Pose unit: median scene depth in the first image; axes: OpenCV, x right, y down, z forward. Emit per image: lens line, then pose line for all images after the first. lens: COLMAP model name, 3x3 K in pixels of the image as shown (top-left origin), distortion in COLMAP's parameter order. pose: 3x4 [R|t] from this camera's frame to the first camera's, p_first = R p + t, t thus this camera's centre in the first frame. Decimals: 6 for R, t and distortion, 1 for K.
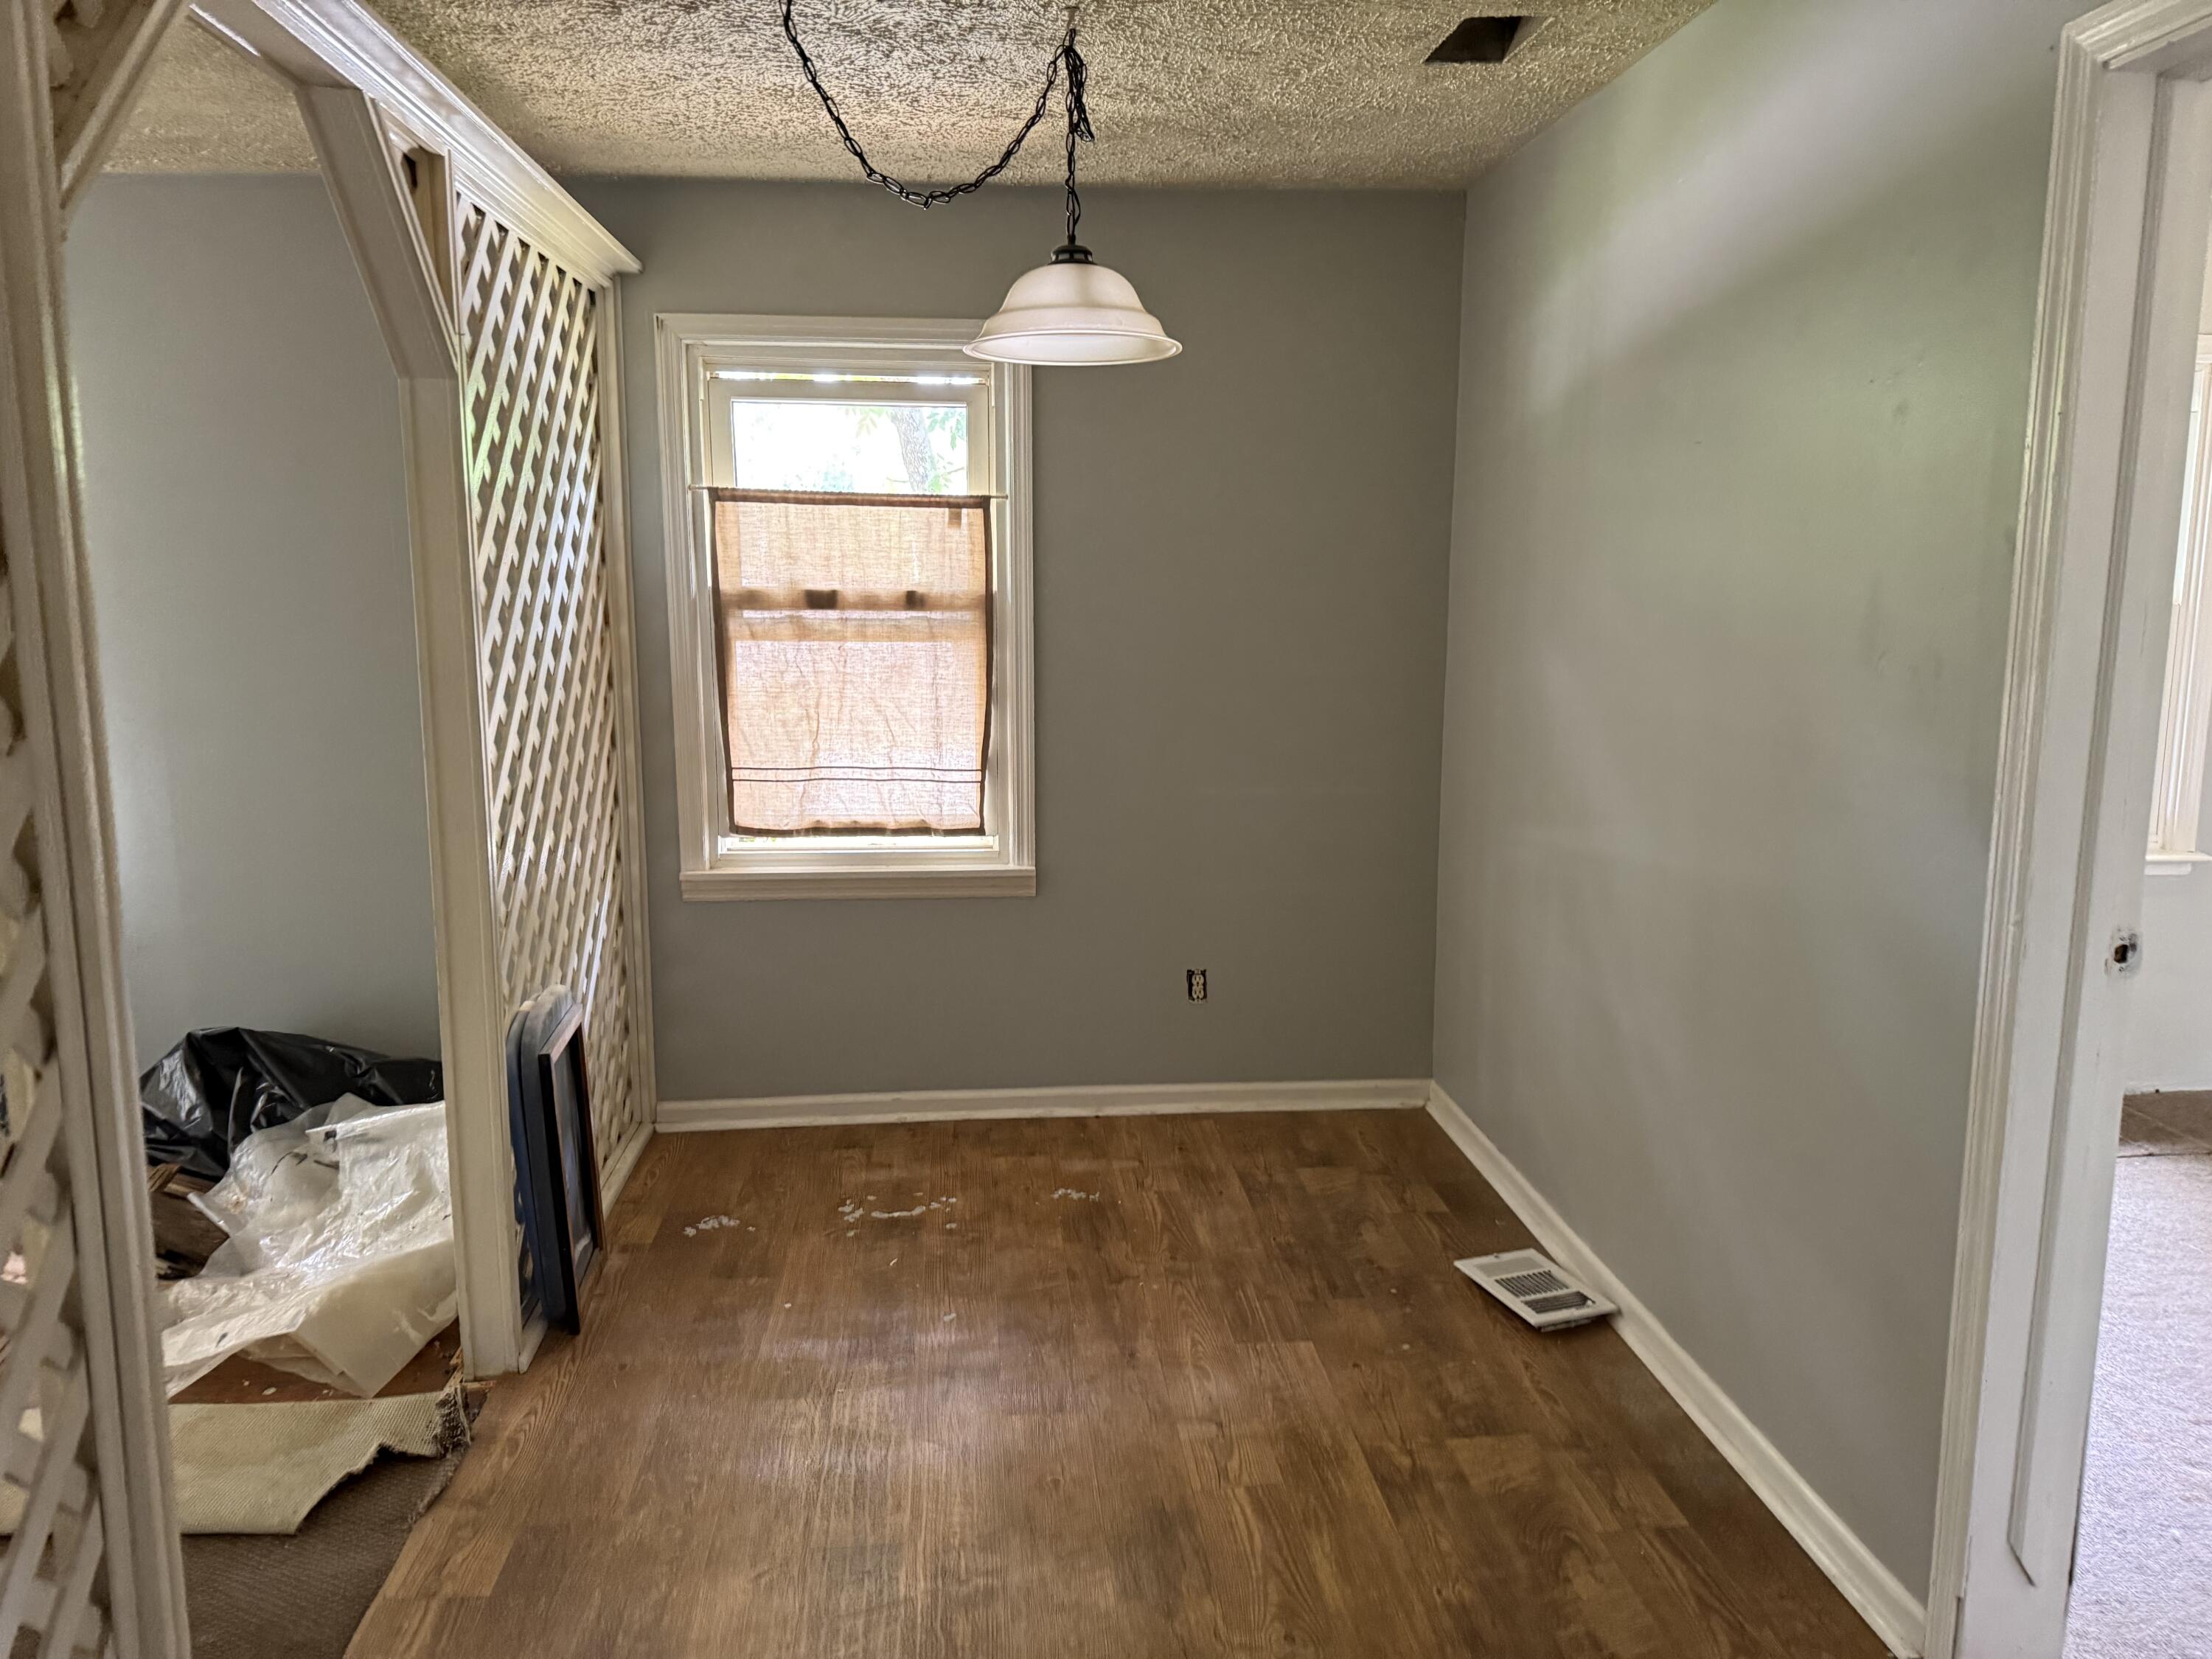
lens RADIAL K [[1577.3, 0, 1102.6], [0, 1577.3, 823.7], [0, 0, 1]] dist [-0.004807, -0.013804]
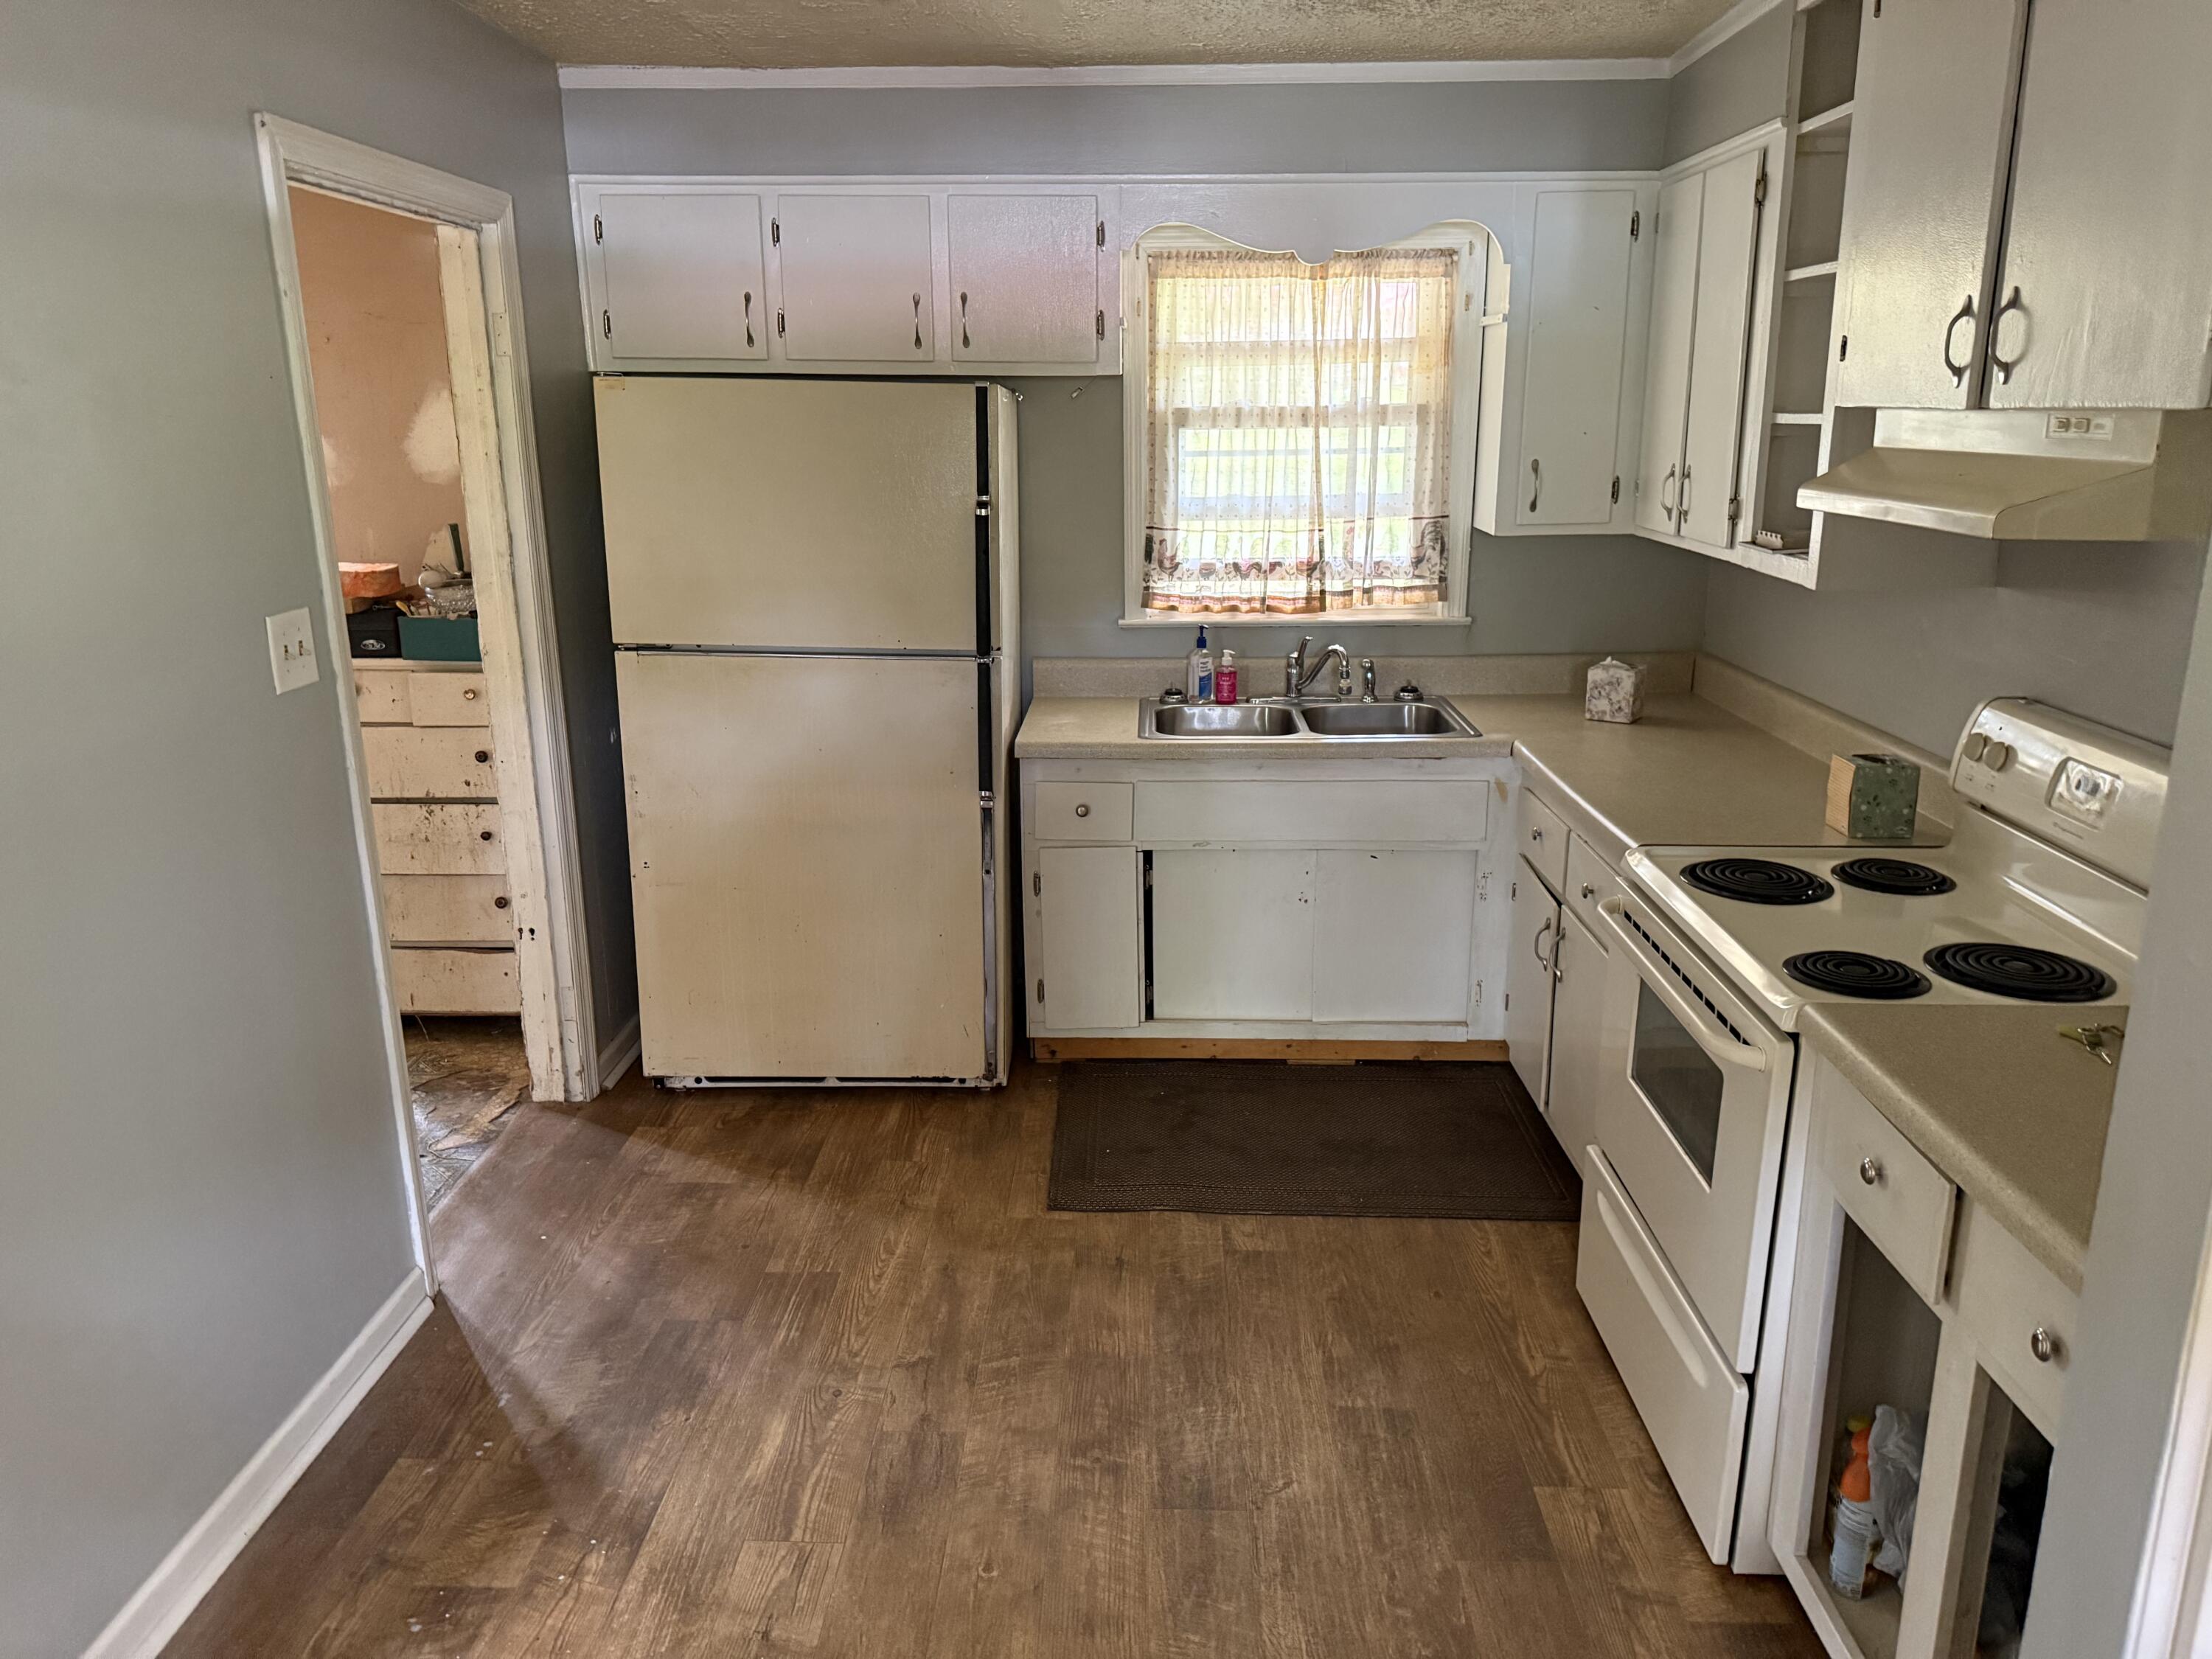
lens RADIAL K [[1577.3, 0, 1105.5], [0, 1577.3, 825.6], [0, 0, 1]] dist [-0.004807, -0.013804]
pose [[-0.991422, -0.039272, 0.124662, -0.197226], [0.014860, 0.913736, 0.406037, -0.341780], [-0.129854, 0.404406, -0.905314, 1.692513]]
